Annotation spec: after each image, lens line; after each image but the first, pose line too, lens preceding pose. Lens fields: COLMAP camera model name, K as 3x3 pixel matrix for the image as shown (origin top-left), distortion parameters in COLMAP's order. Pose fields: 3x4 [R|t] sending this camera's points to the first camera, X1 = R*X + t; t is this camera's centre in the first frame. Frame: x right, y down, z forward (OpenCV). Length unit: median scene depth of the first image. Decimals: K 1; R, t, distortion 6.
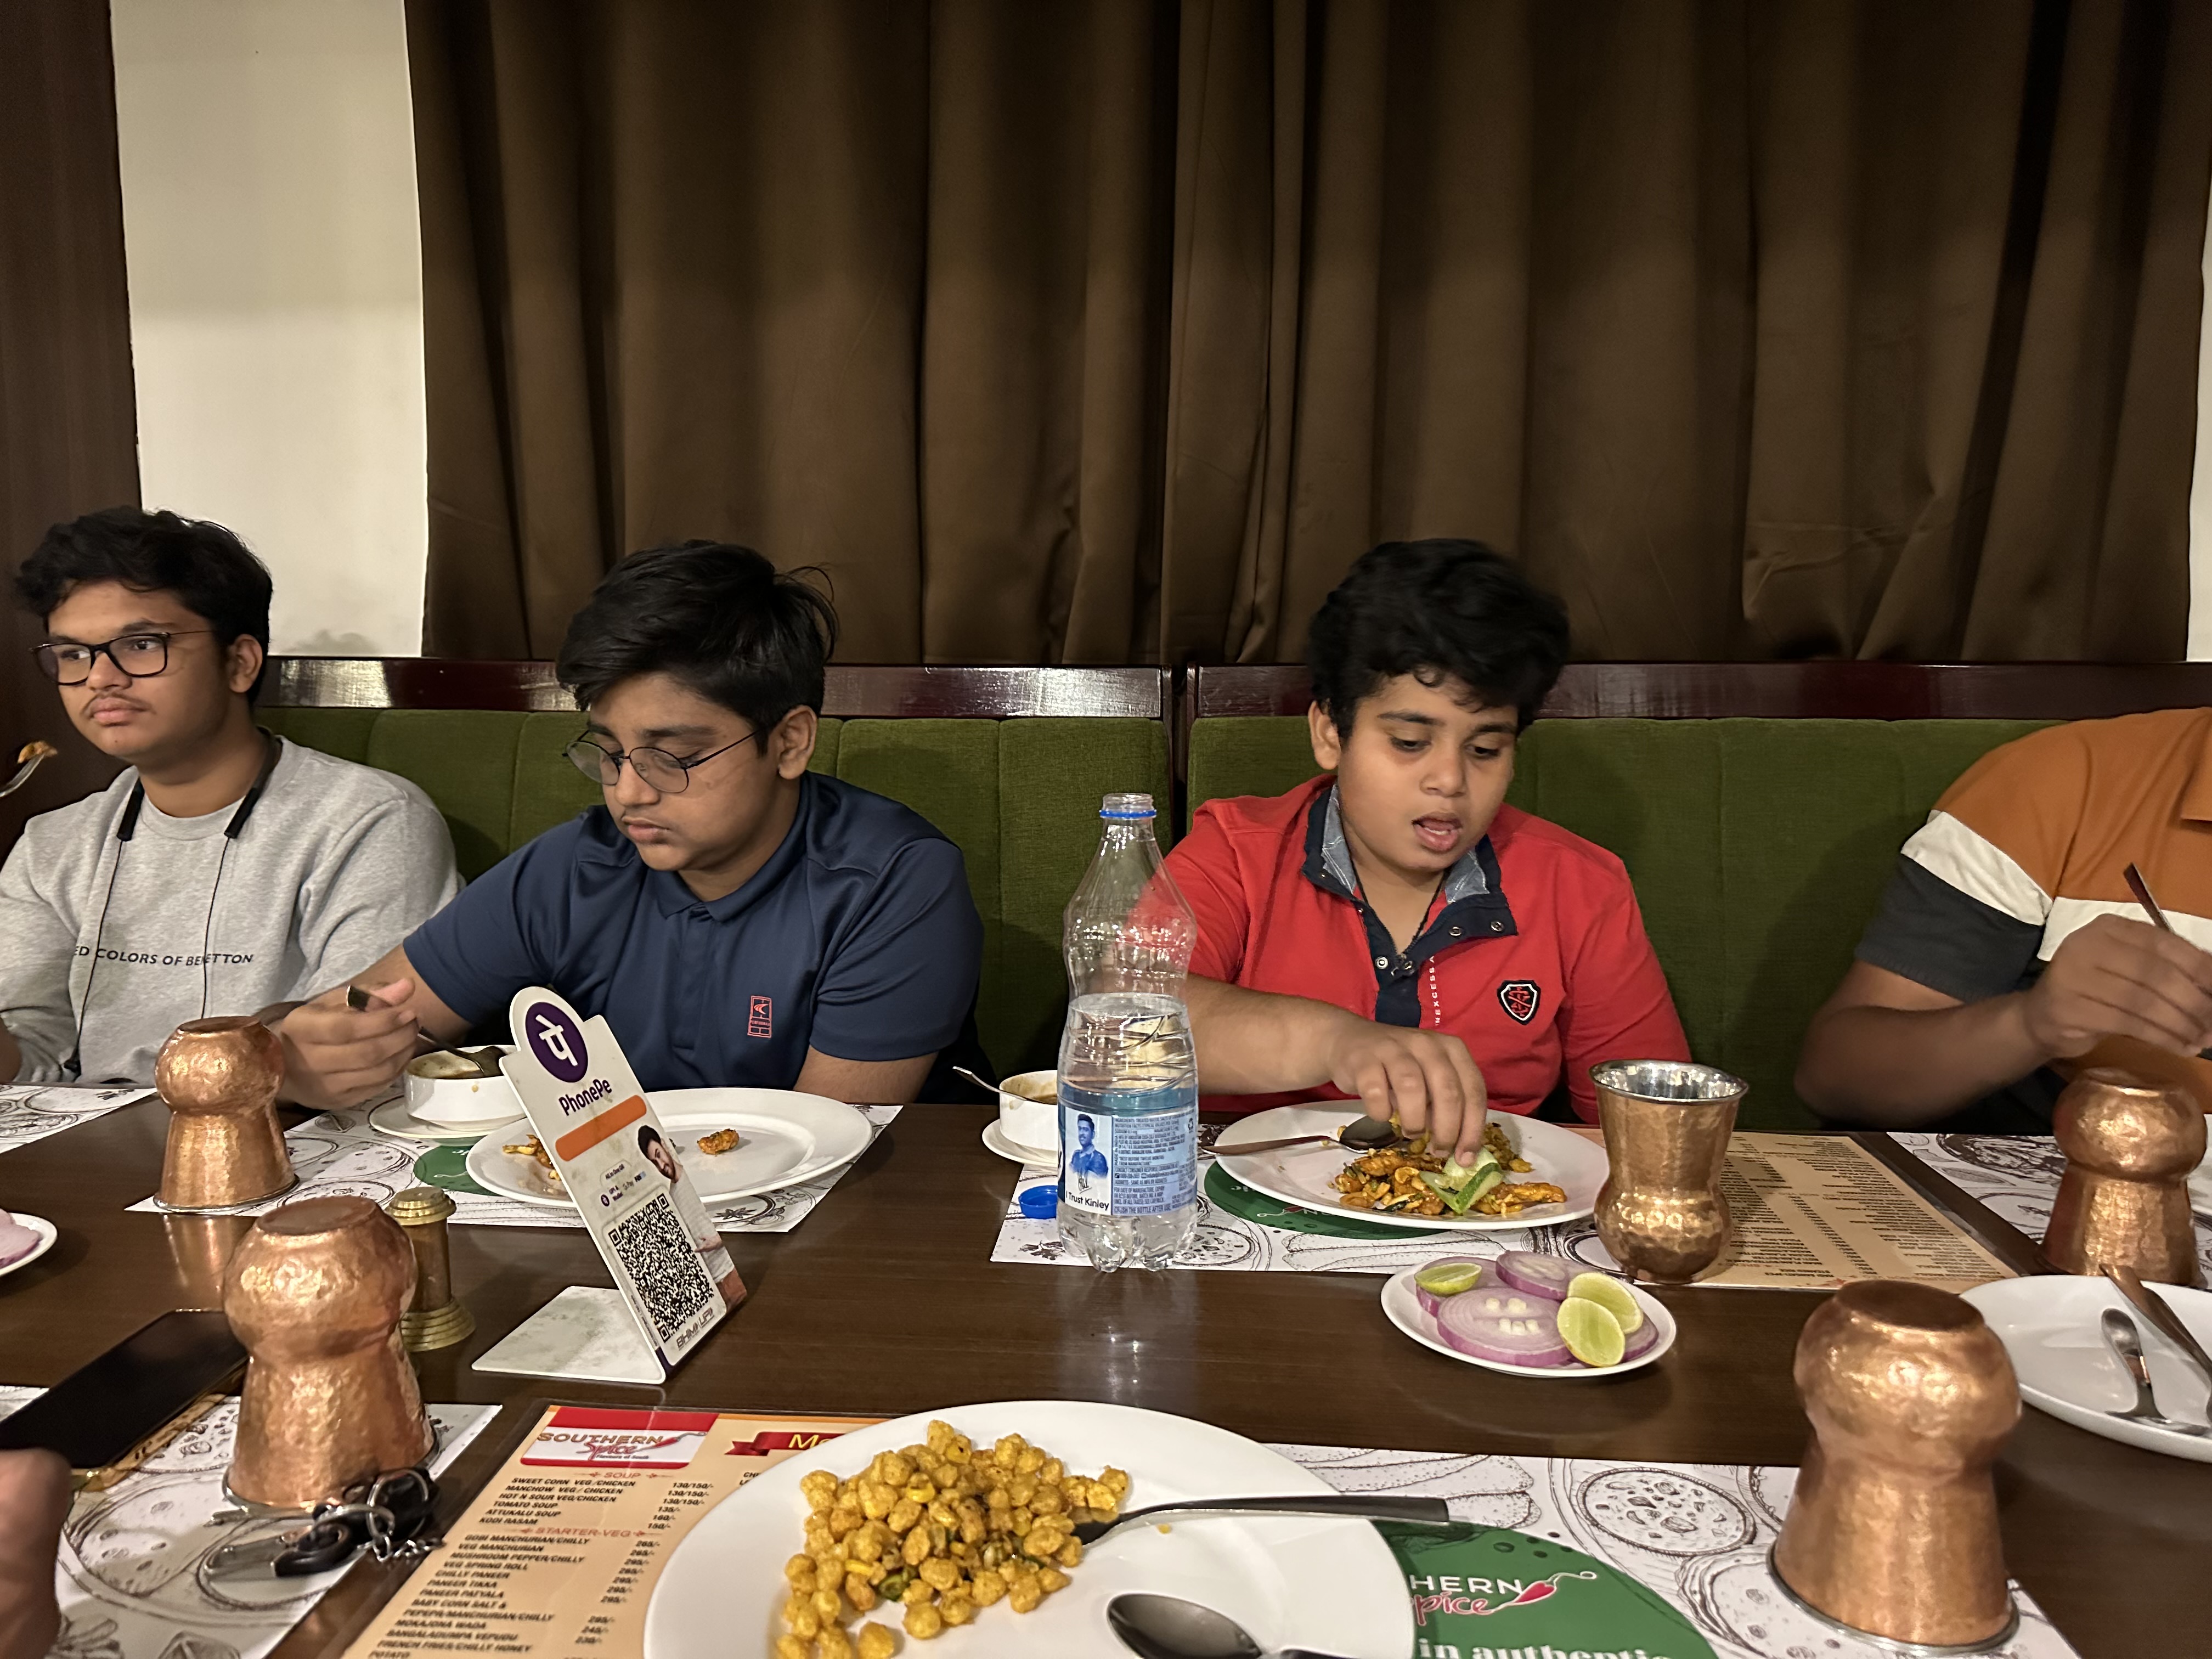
lens RADIAL K [[1529.0, 0, 1102.4], [0, 1529.0, 822.3], [0, 0, 1]] dist [0.012878, -0.024397]
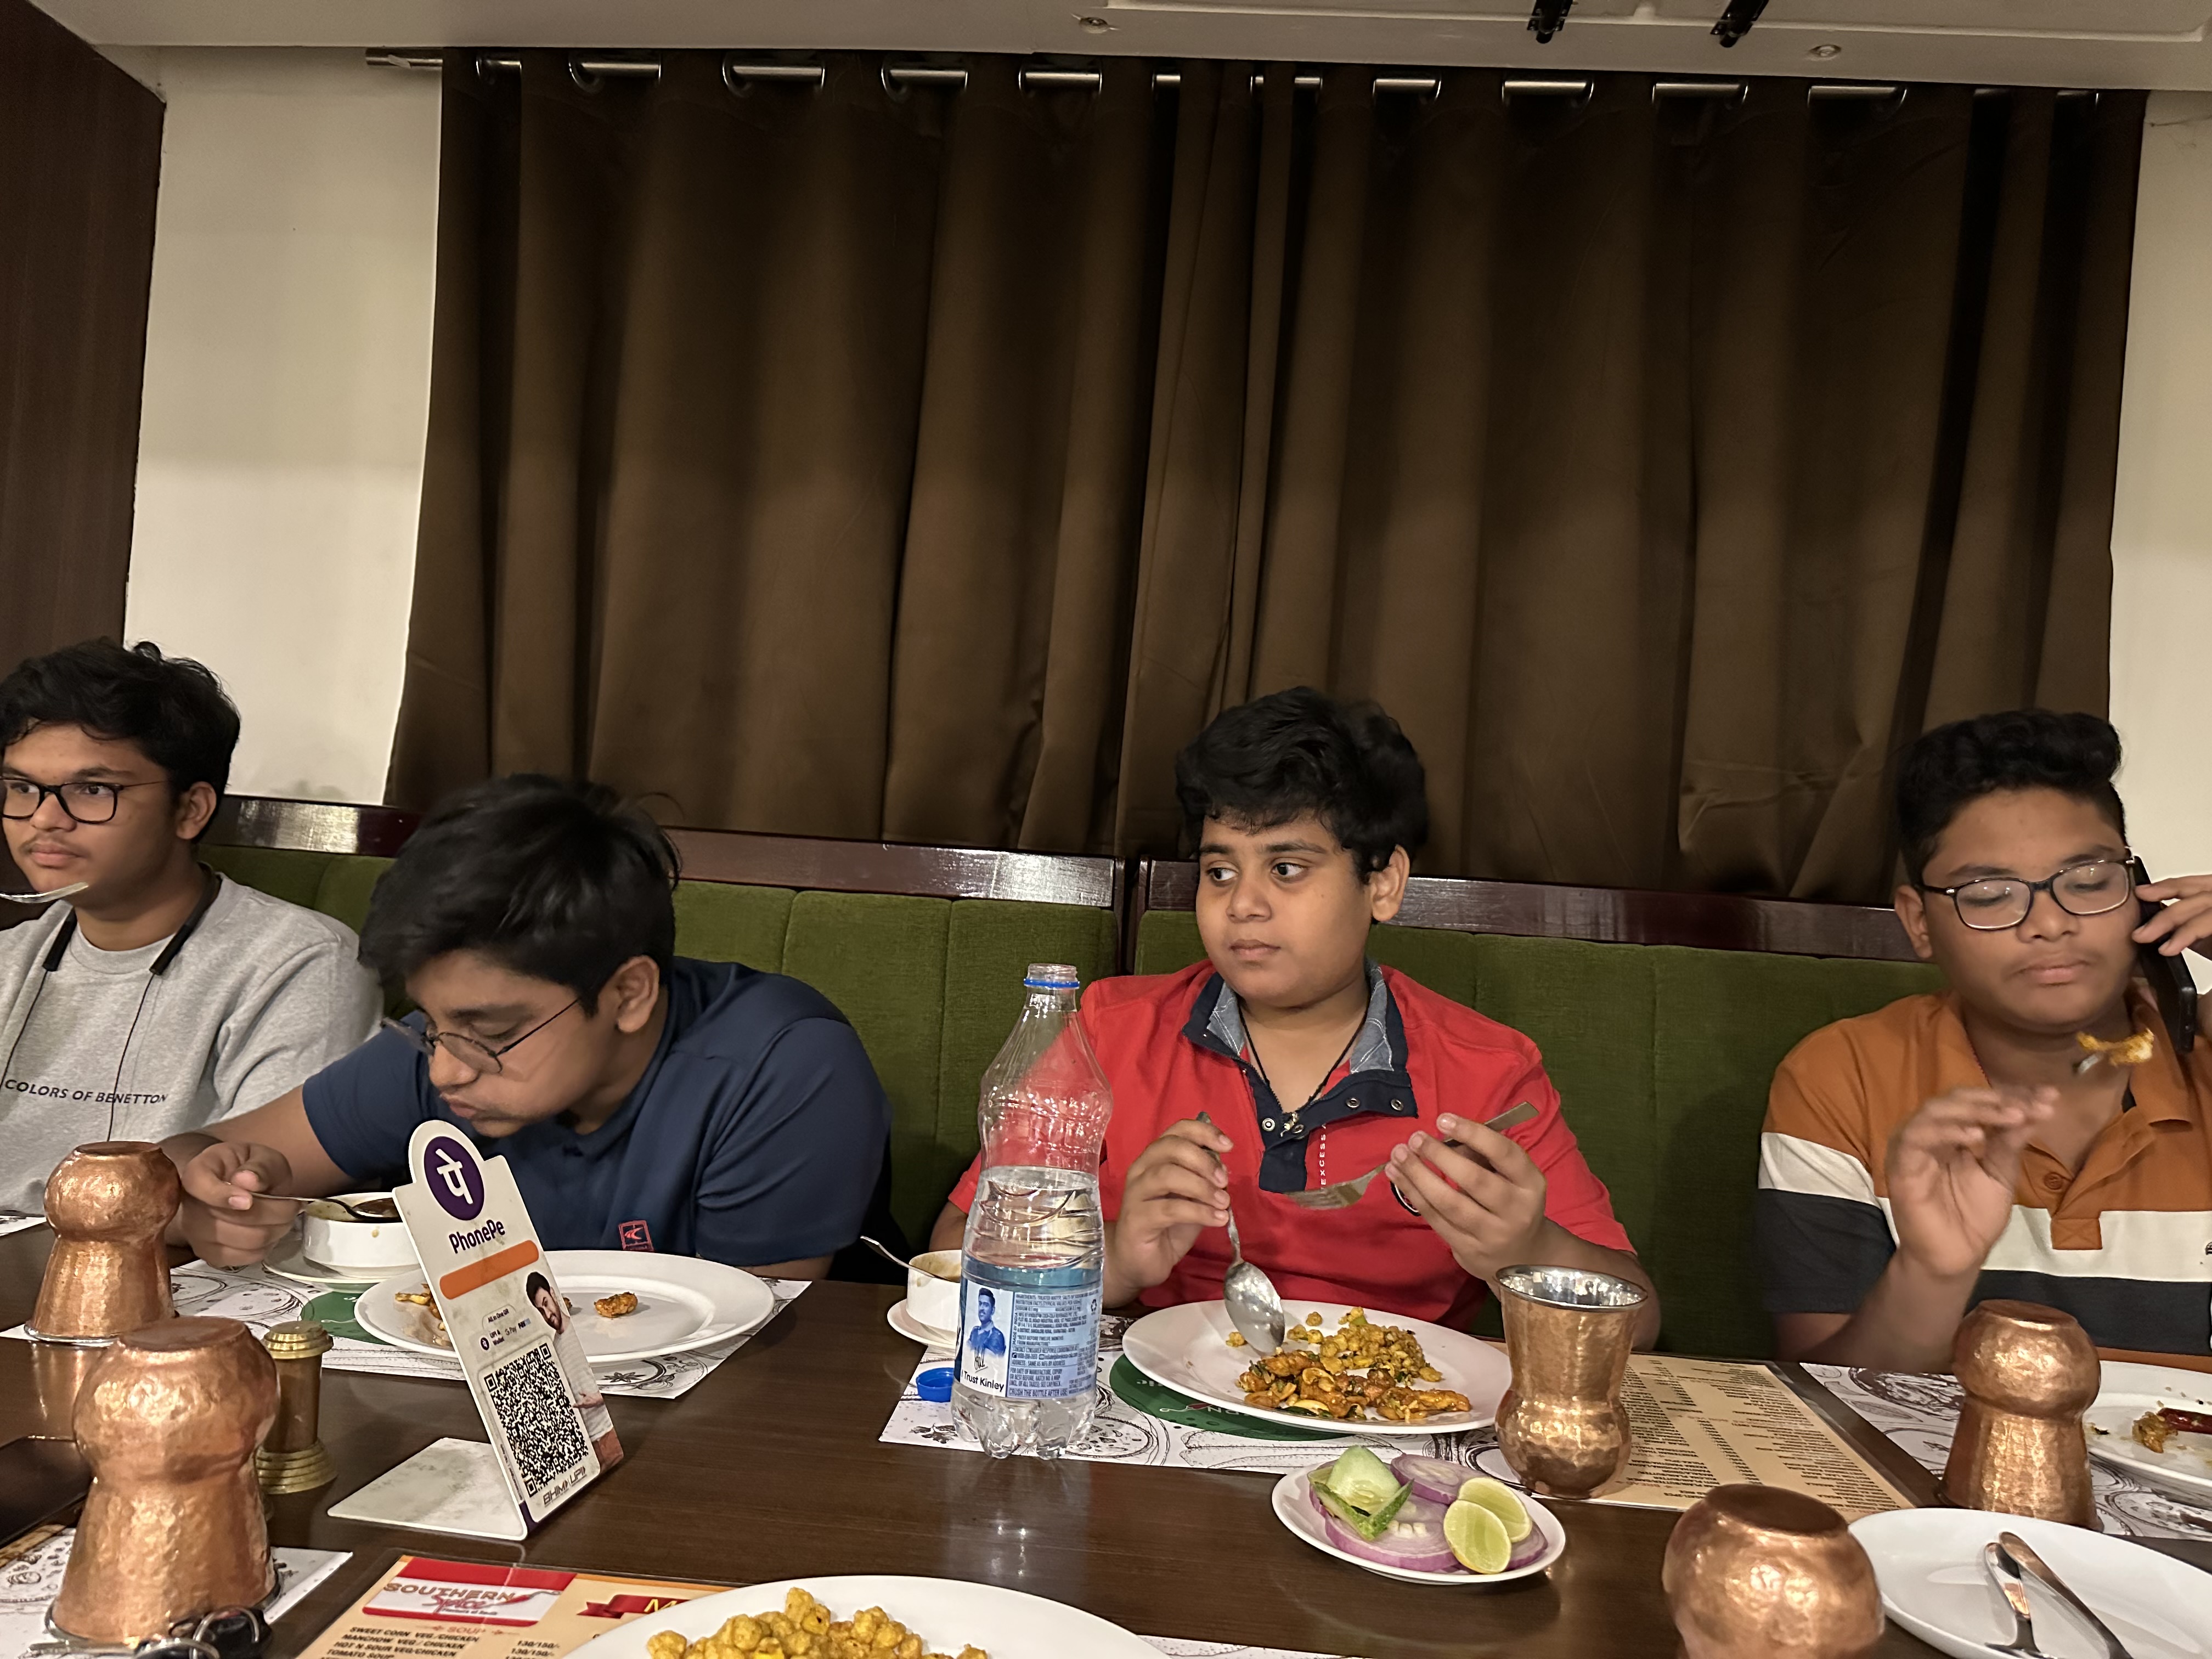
lens RADIAL K [[1534.3, 0, 1111.3], [0, 1534.3, 838.1], [0, 0, 1]] dist [-0.002590, -0.005592]
pose [[0.997706, 0.064178, 0.021531, 0.038950], [-0.060999, 0.990263, -0.125130, 0.028828], [-0.029352, 0.123529, 0.991907, -0.029051]]
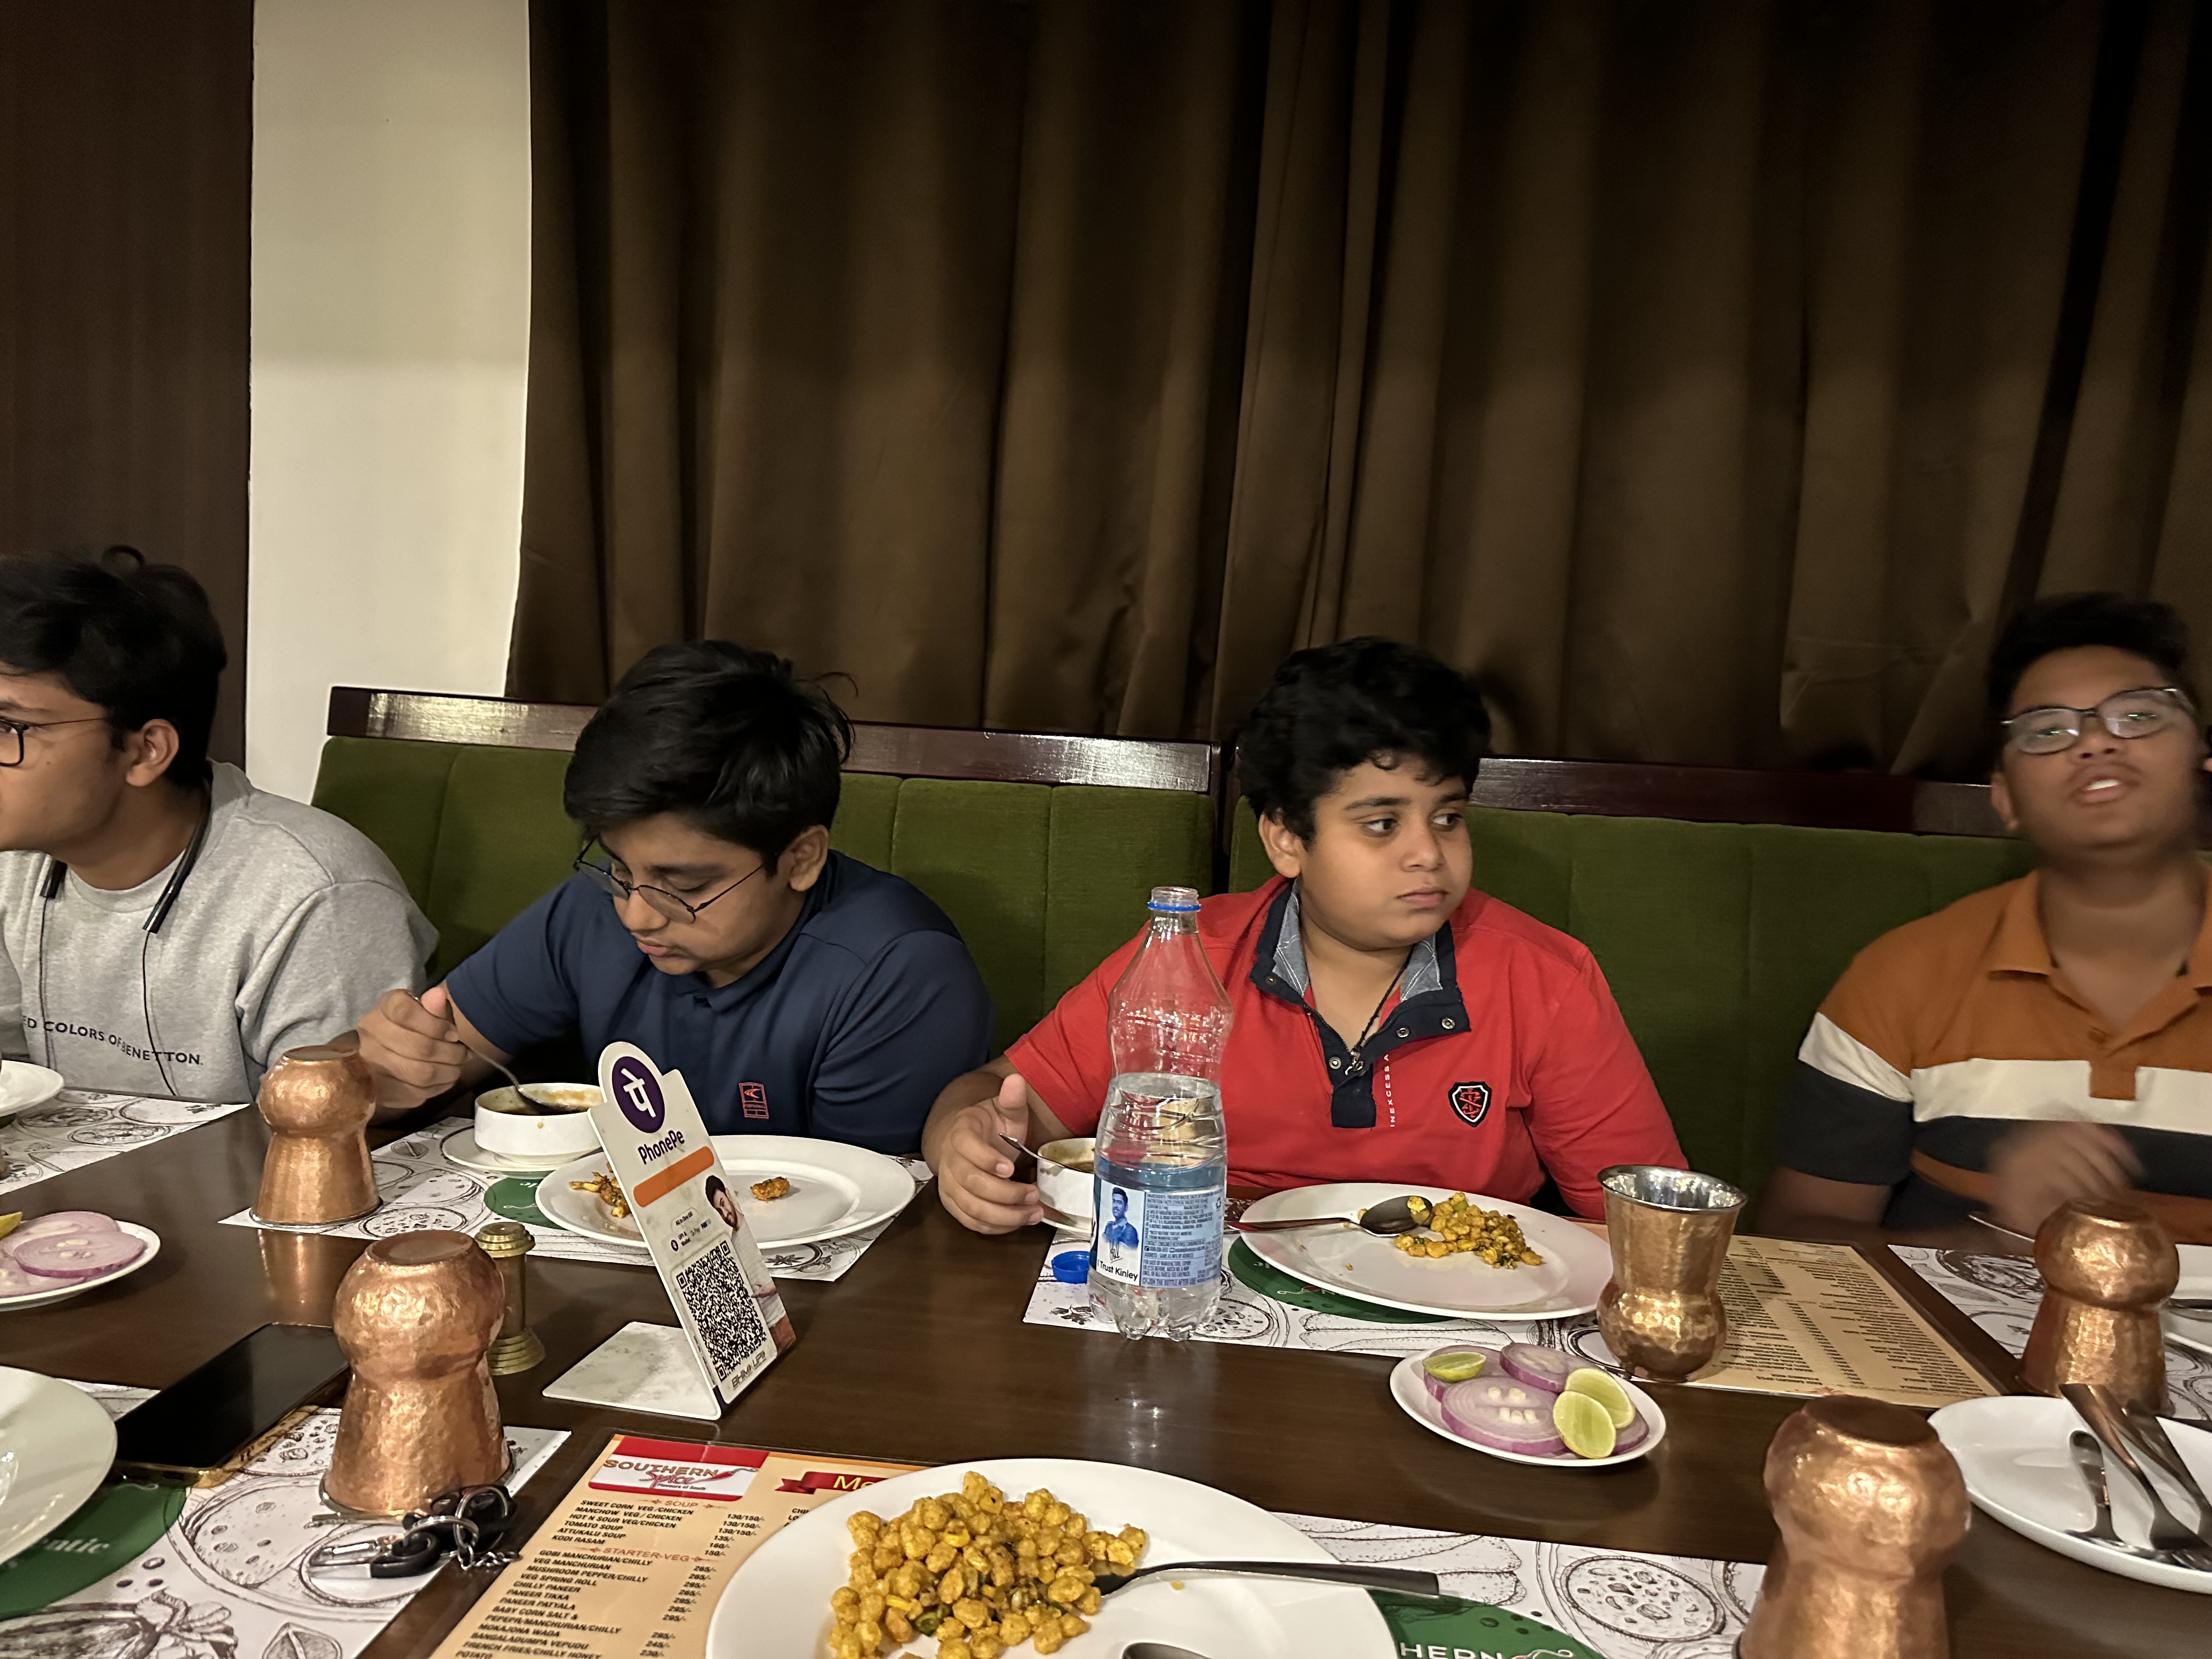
lens RADIAL K [[1532.5, 0, 1110.8], [0, 1532.5, 822.8], [0, 0, 1]] dist [0.005492, -0.015783]
pose [[0.998334, 0.053435, -0.021763, -0.010906], [-0.054057, 0.998115, -0.029061, -0.042163], [0.020169, 0.030189, 0.999341, -0.098627]]
